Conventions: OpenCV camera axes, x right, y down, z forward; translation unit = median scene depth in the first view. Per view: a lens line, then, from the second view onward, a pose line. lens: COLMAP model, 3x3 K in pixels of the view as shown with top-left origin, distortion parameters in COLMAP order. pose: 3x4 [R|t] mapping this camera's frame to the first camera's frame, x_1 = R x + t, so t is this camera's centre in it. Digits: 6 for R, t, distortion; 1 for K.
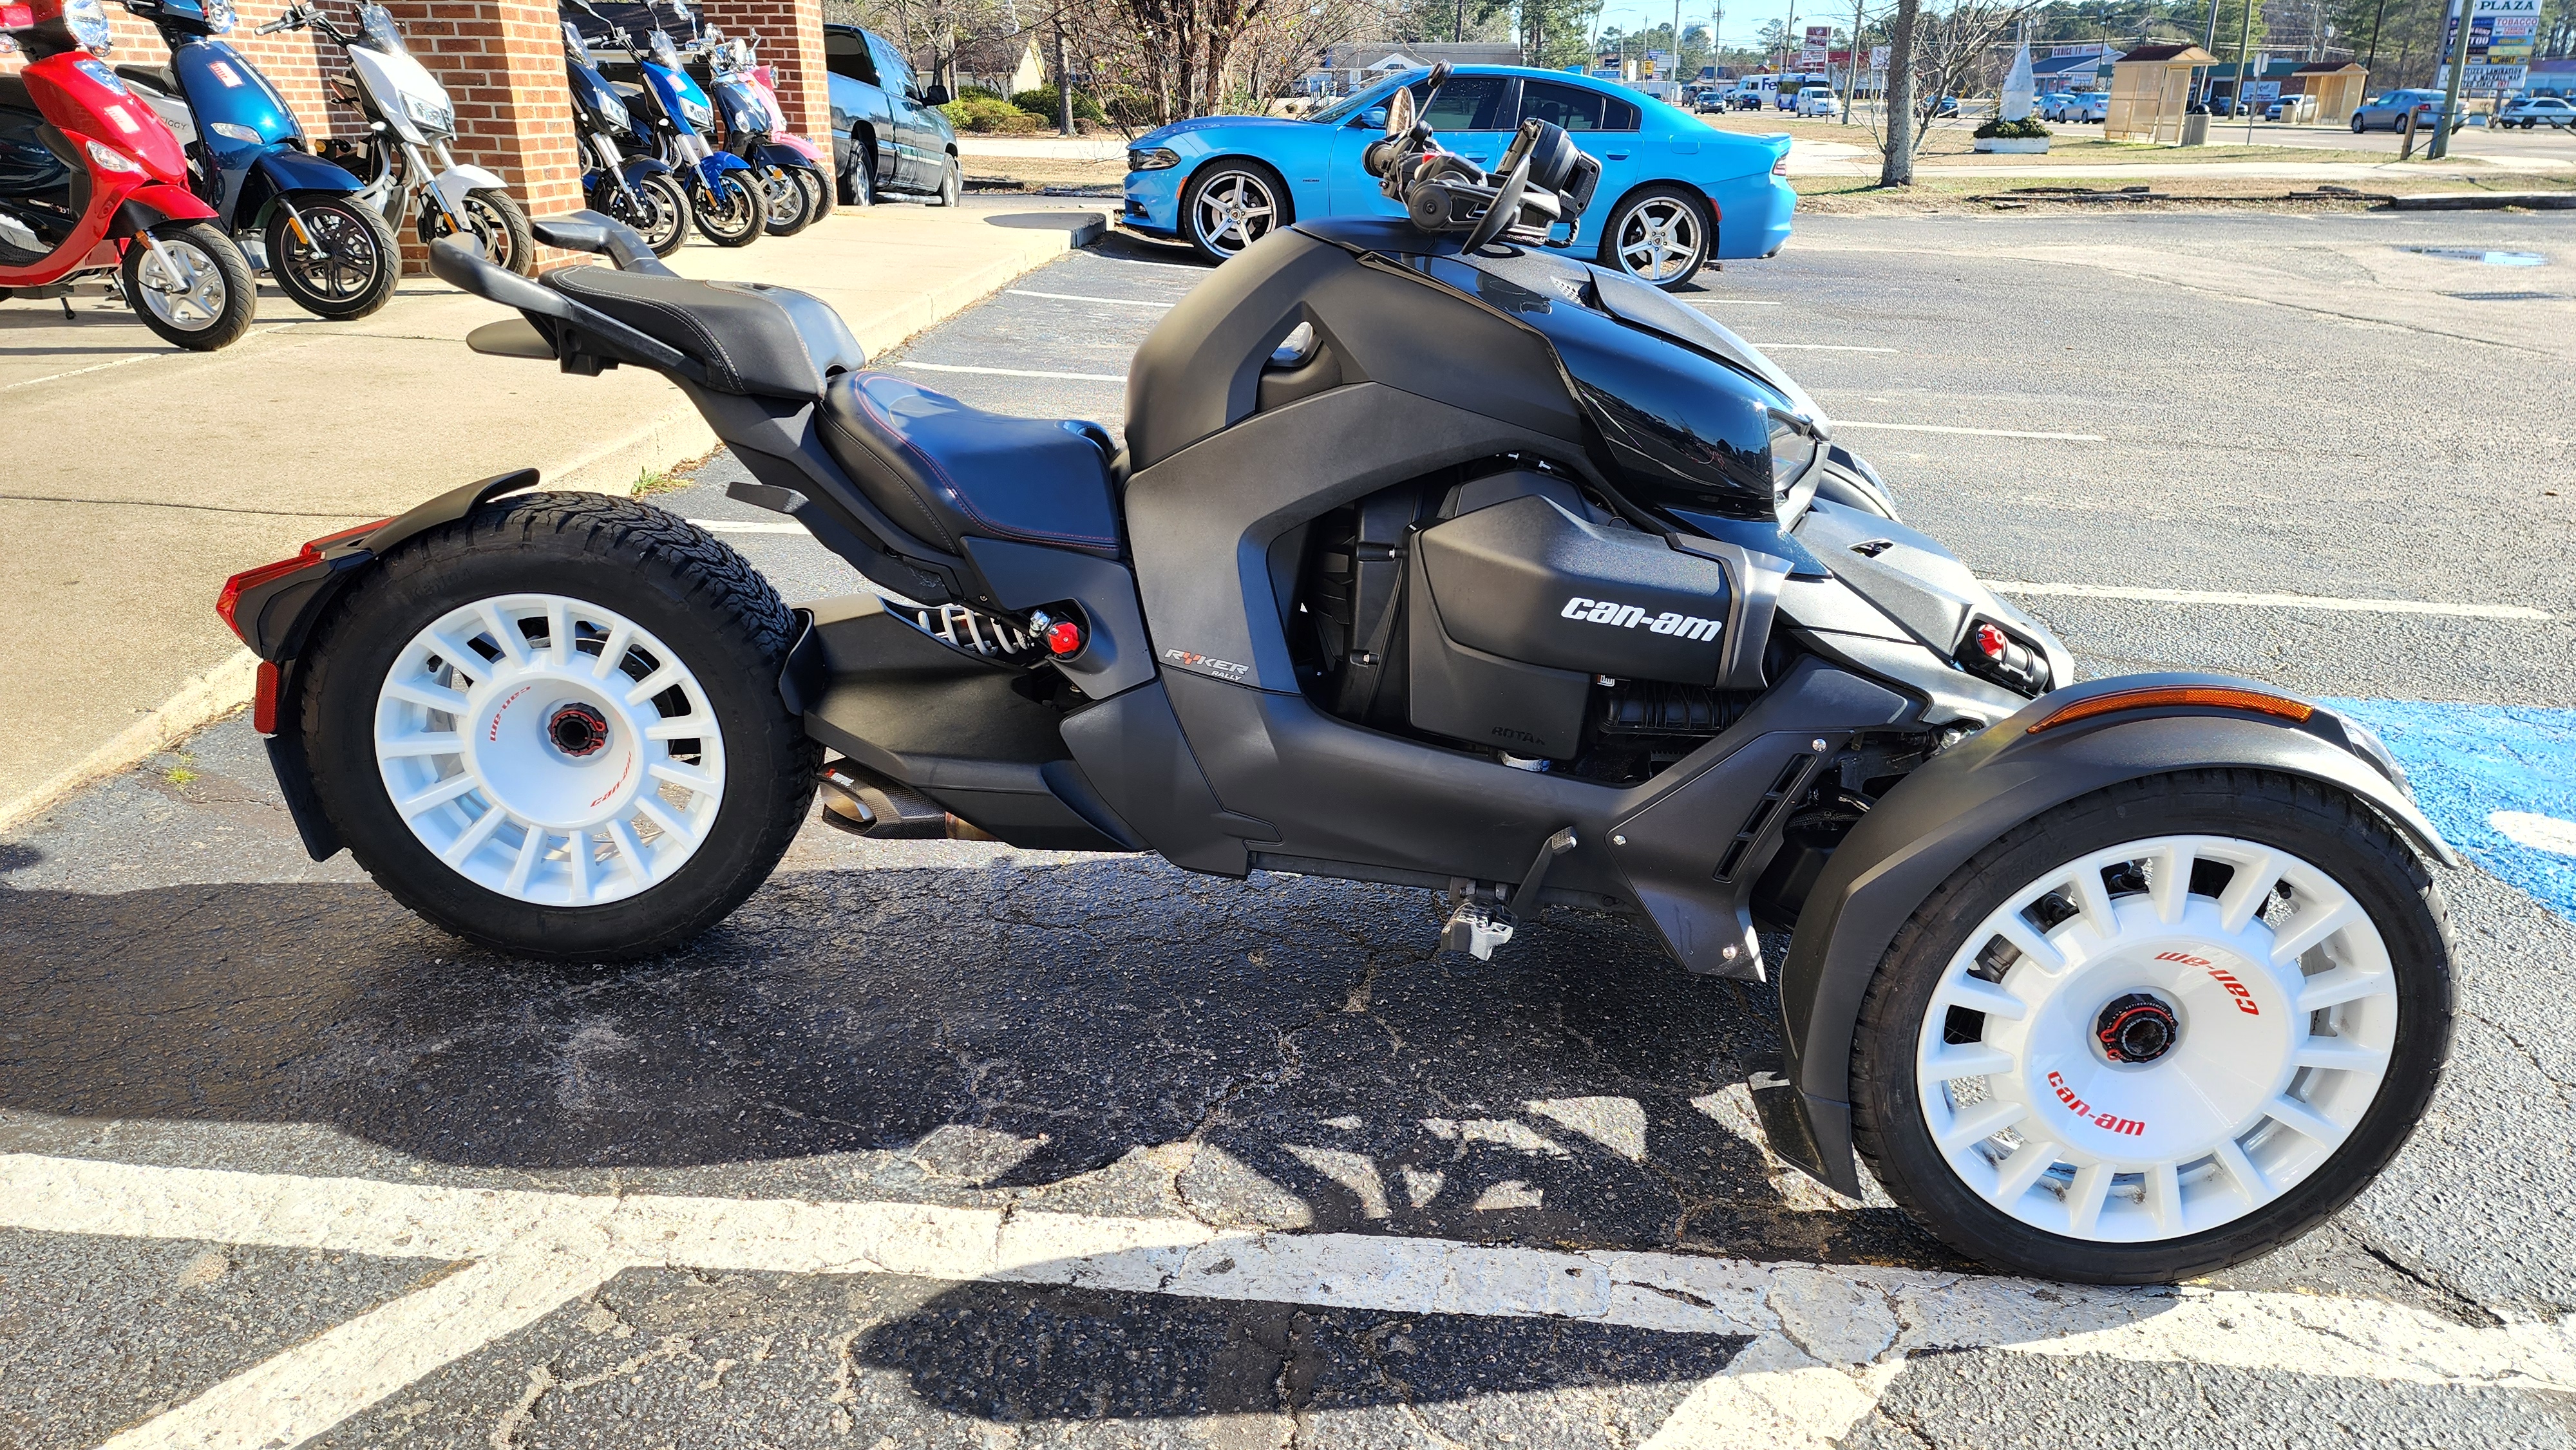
lens RADIAL K [[1719.5, 0, 1325.0], [0, 1719.5, 678.5], [0, 0, 1]] dist [0.078050, -0.062725]
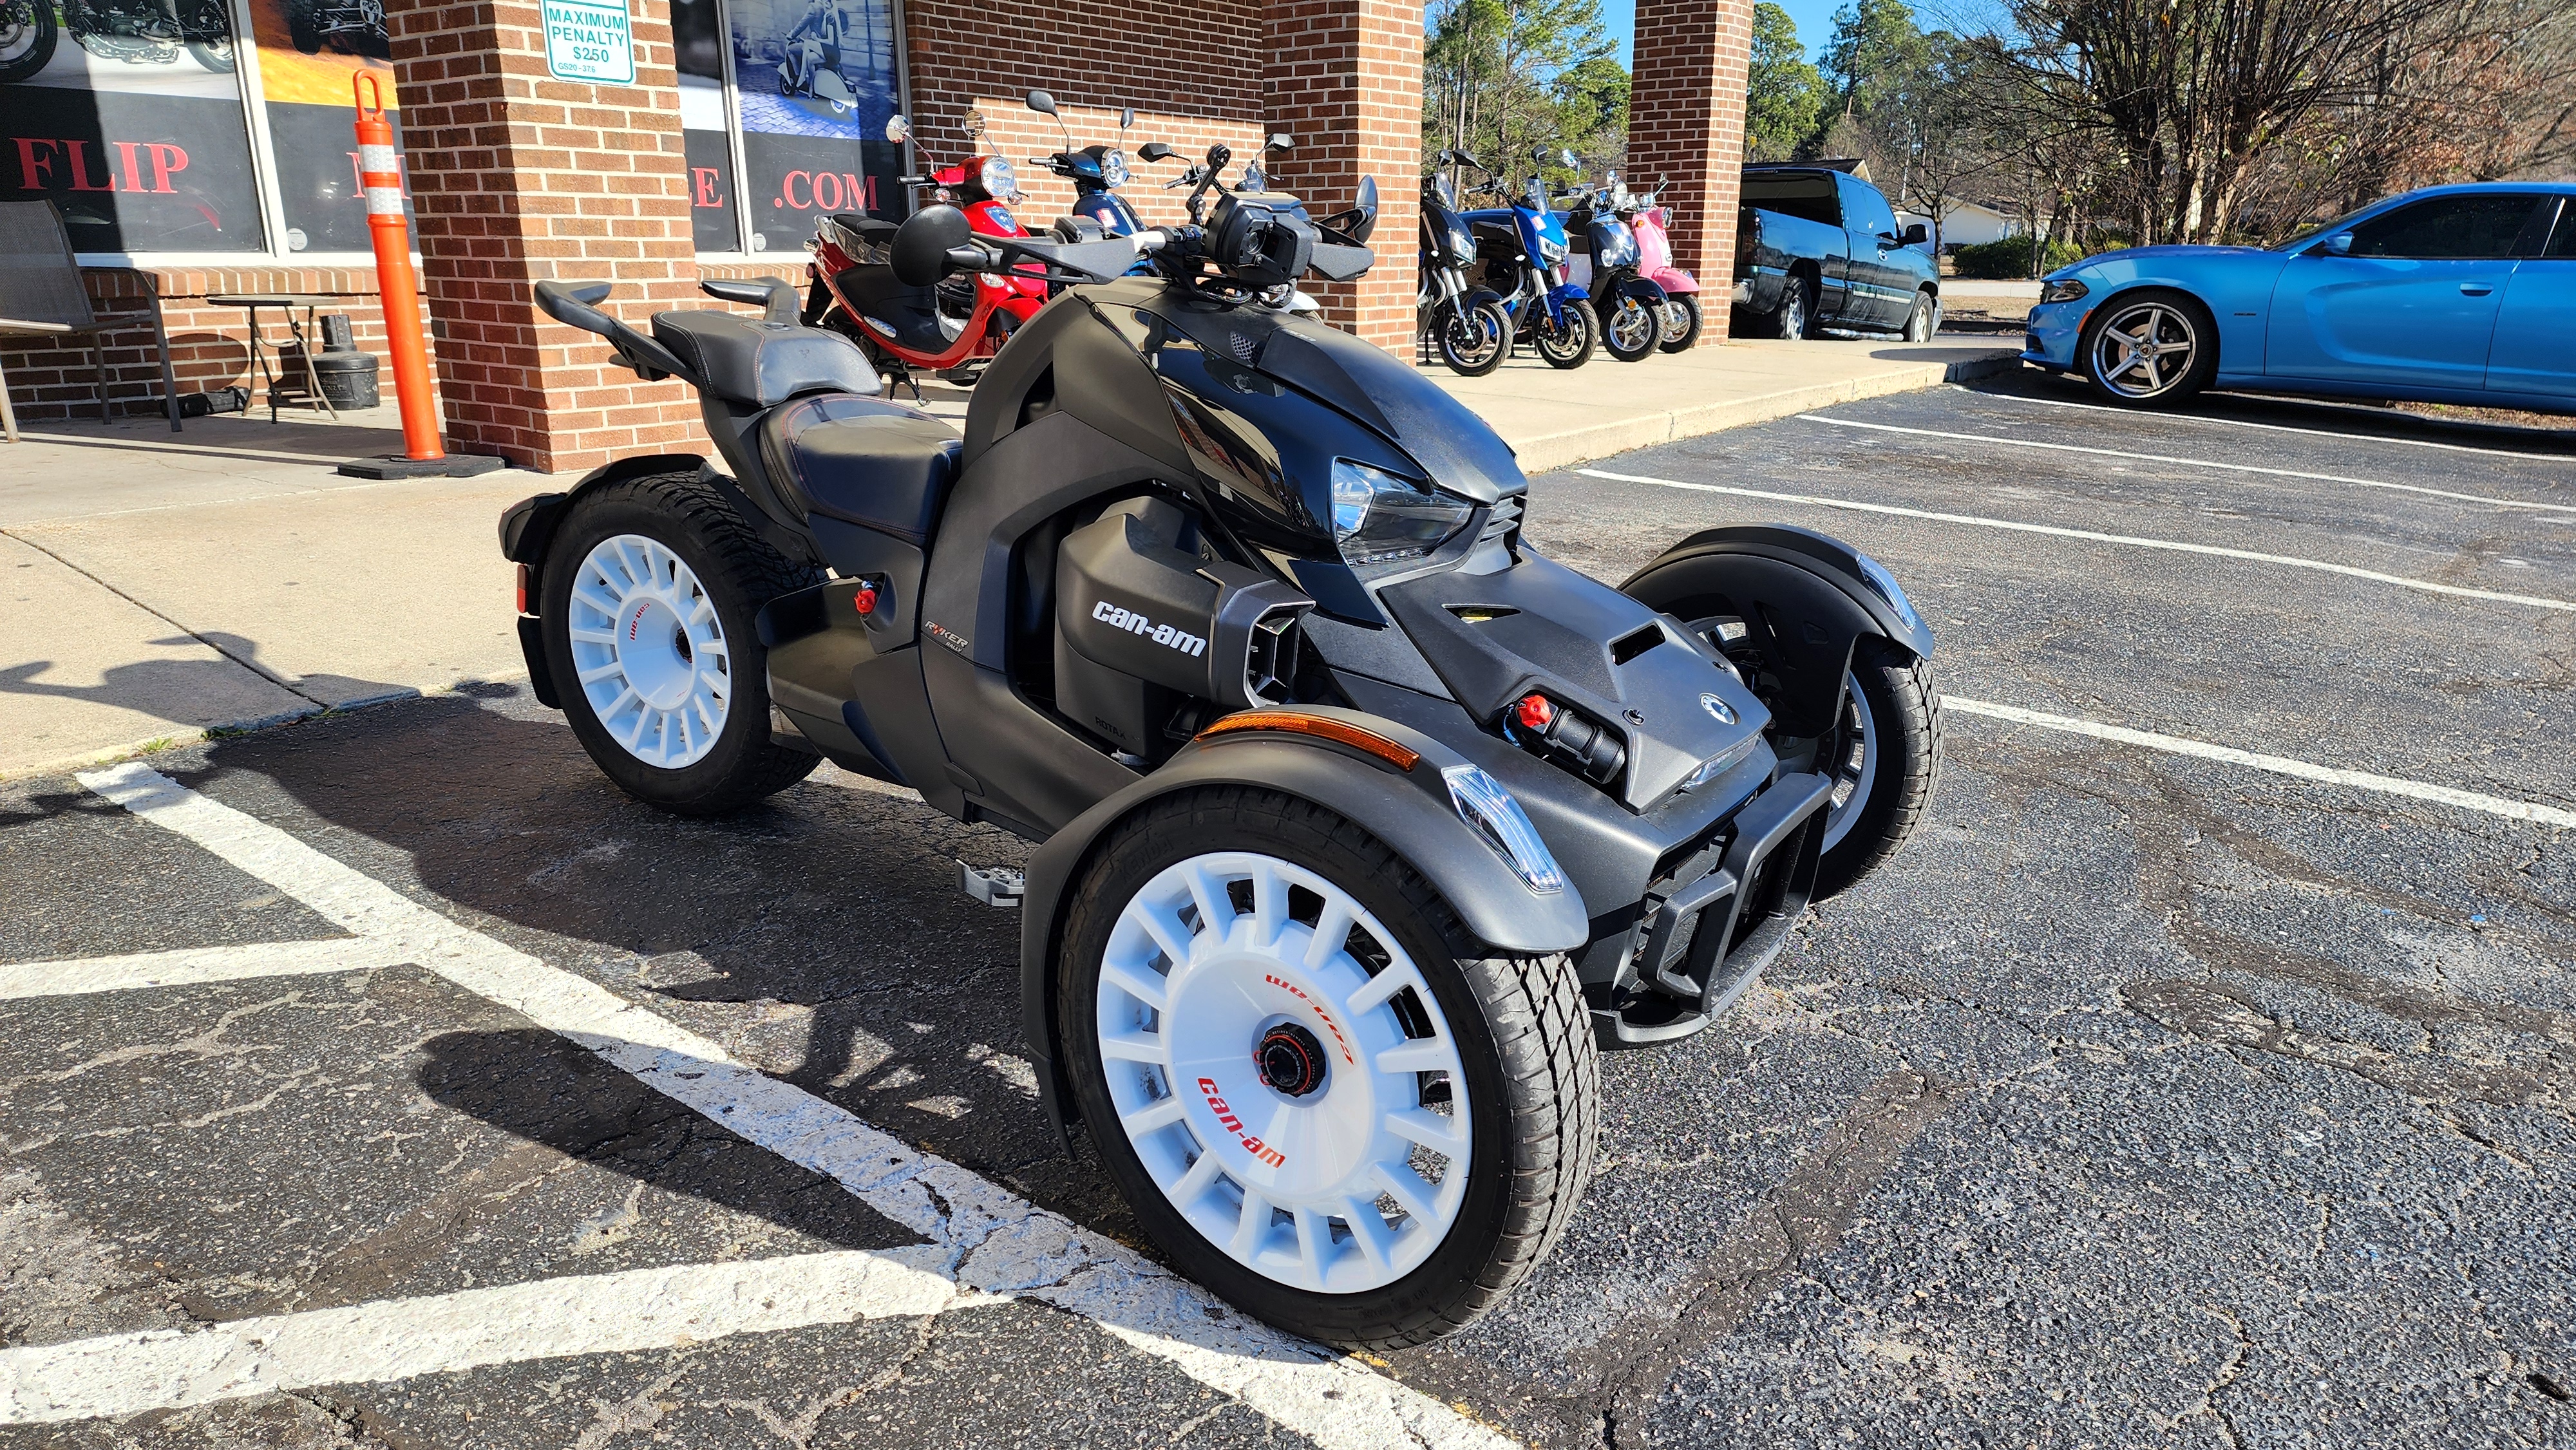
lens RADIAL K [[1719.5, 0, 1328.3], [0, 1719.5, 711.4], [0, 0, 1]] dist [0.078050, -0.062725]
pose [[0.822314, 0.139993, -0.551544, 0.818738], [-0.173668, 0.984763, -0.008975, 0.007215], [0.541884, 0.103166, 0.834097, 0.138303]]
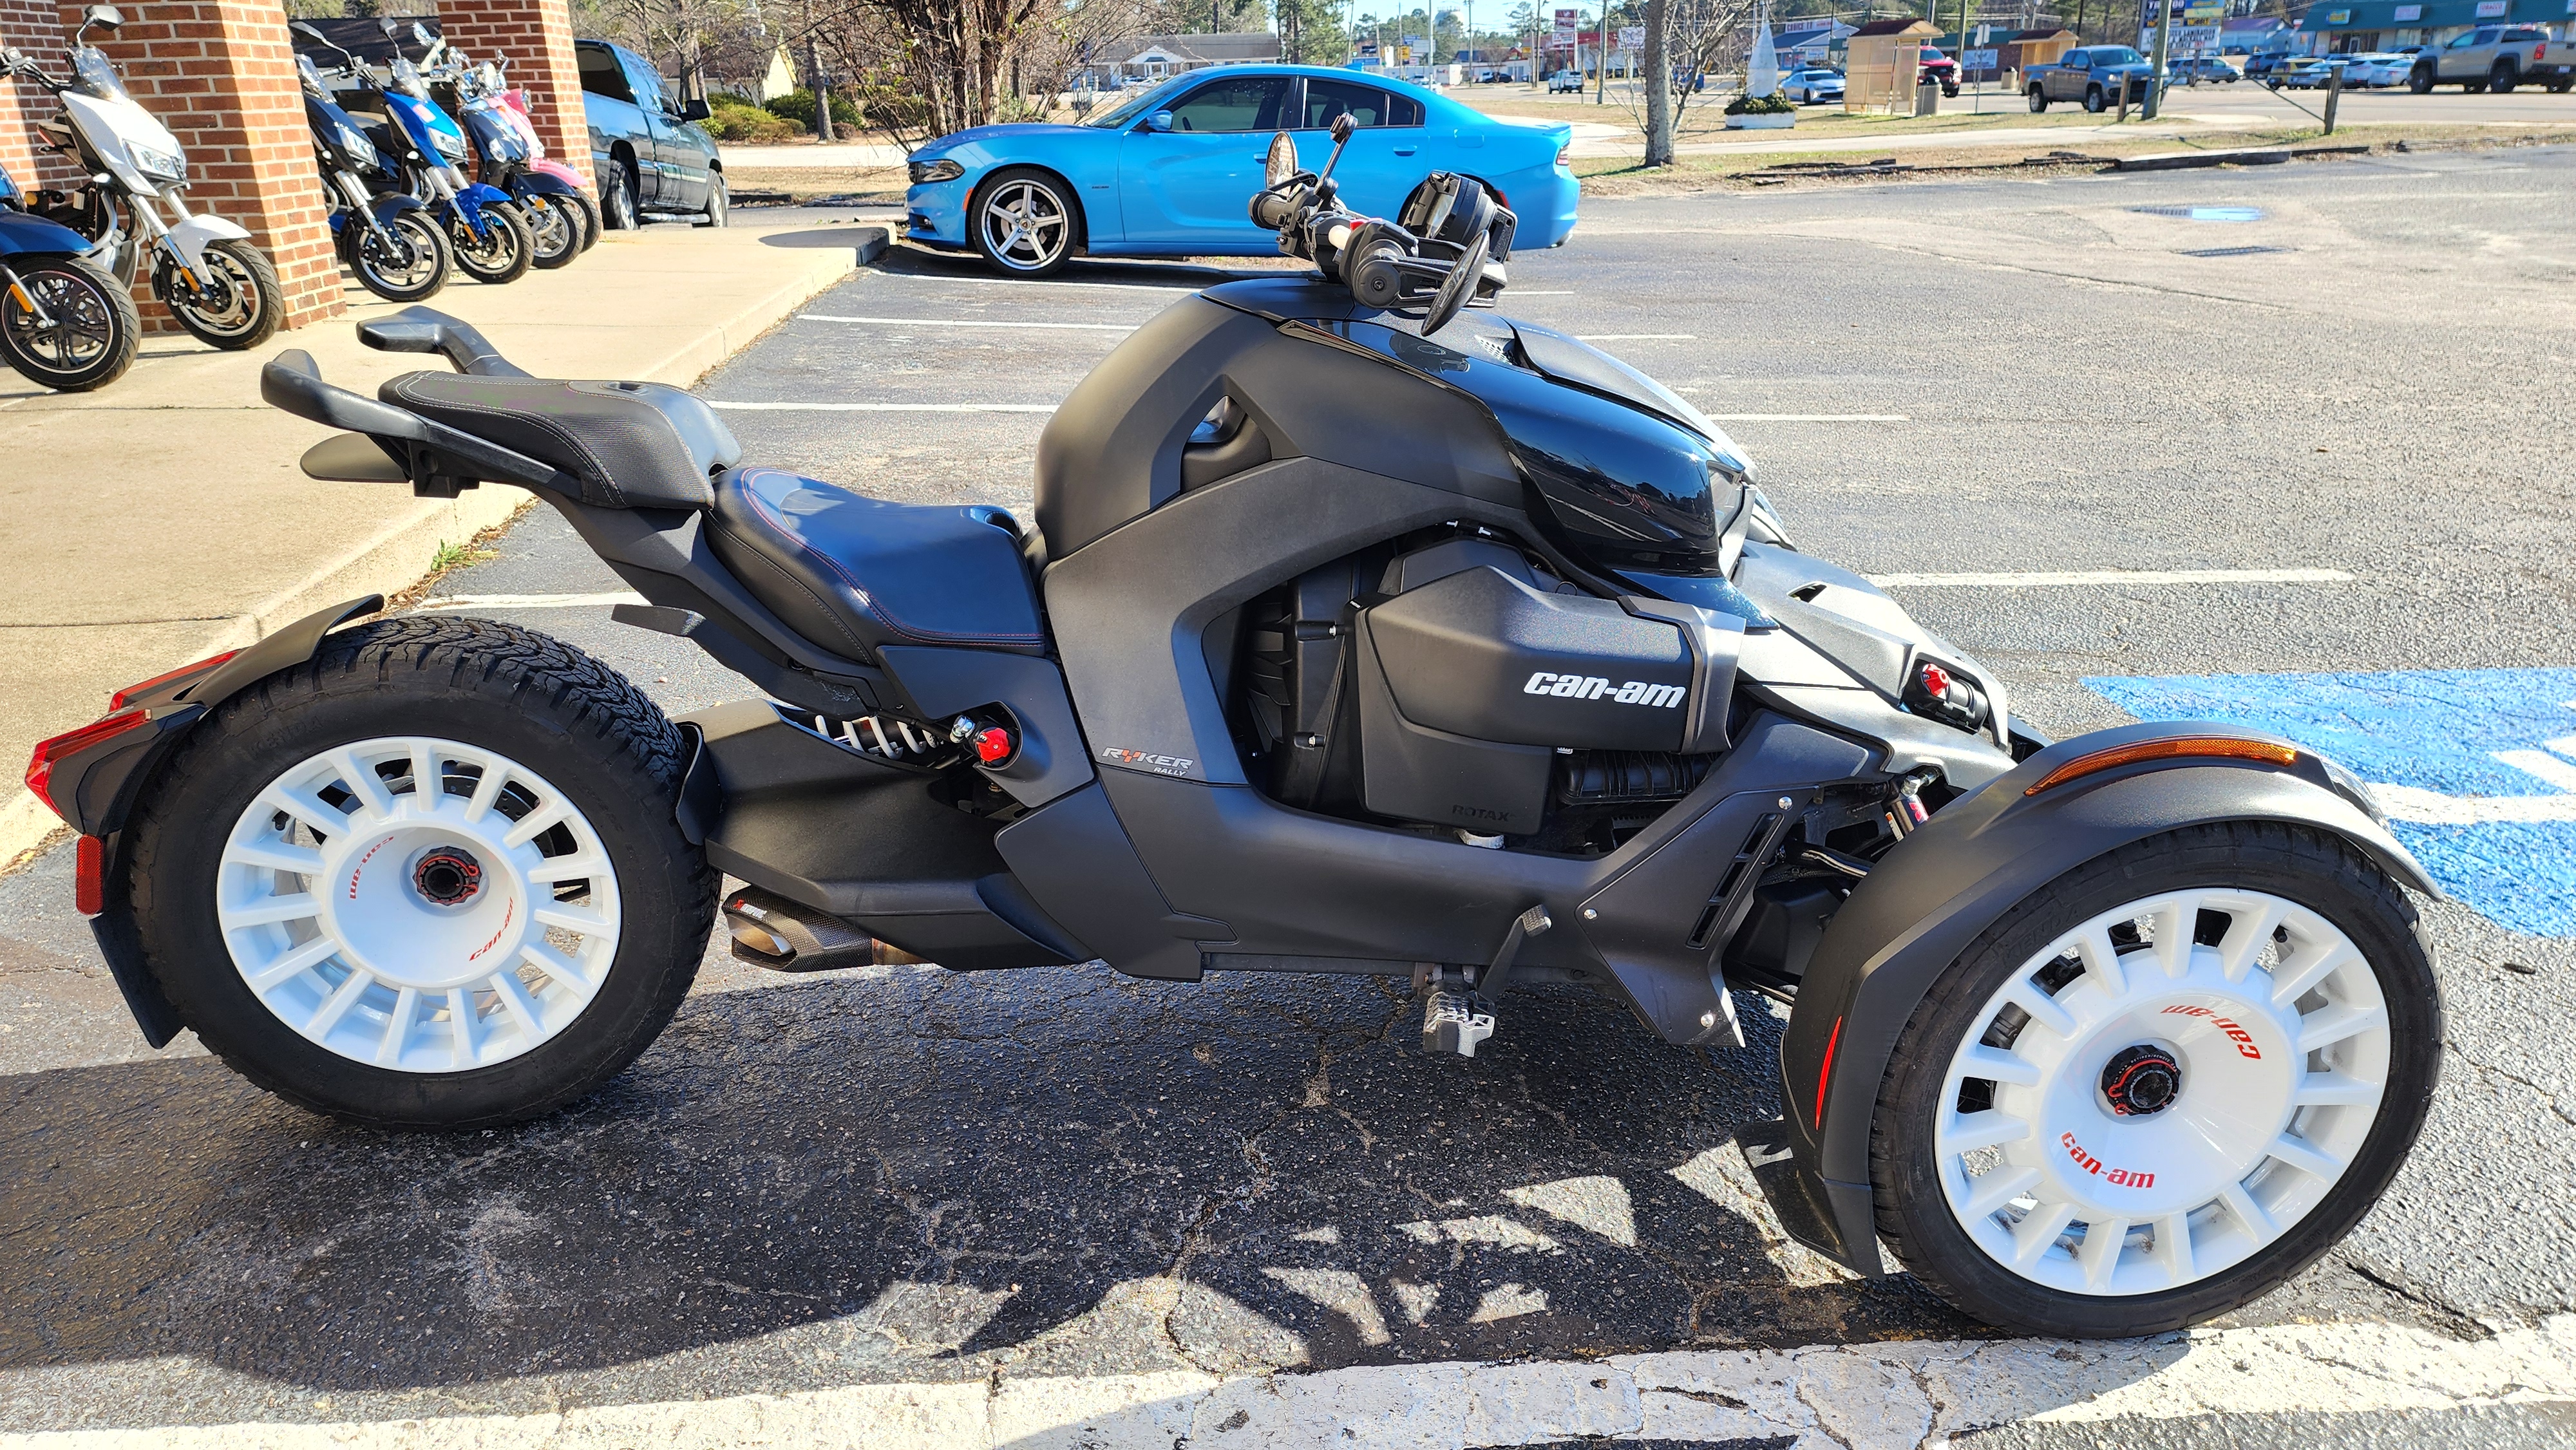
lens RADIAL K [[1719.5, 0, 1301.7], [0, 1719.5, 675.2], [0, 0, 1]] dist [0.078050, -0.062725]
pose [[0.992672, -0.067562, 0.100187, -0.075411], [0.067313, 0.997715, 0.005867, -0.054968], [-0.100354, 0.000920, 0.994951, 0.049076]]
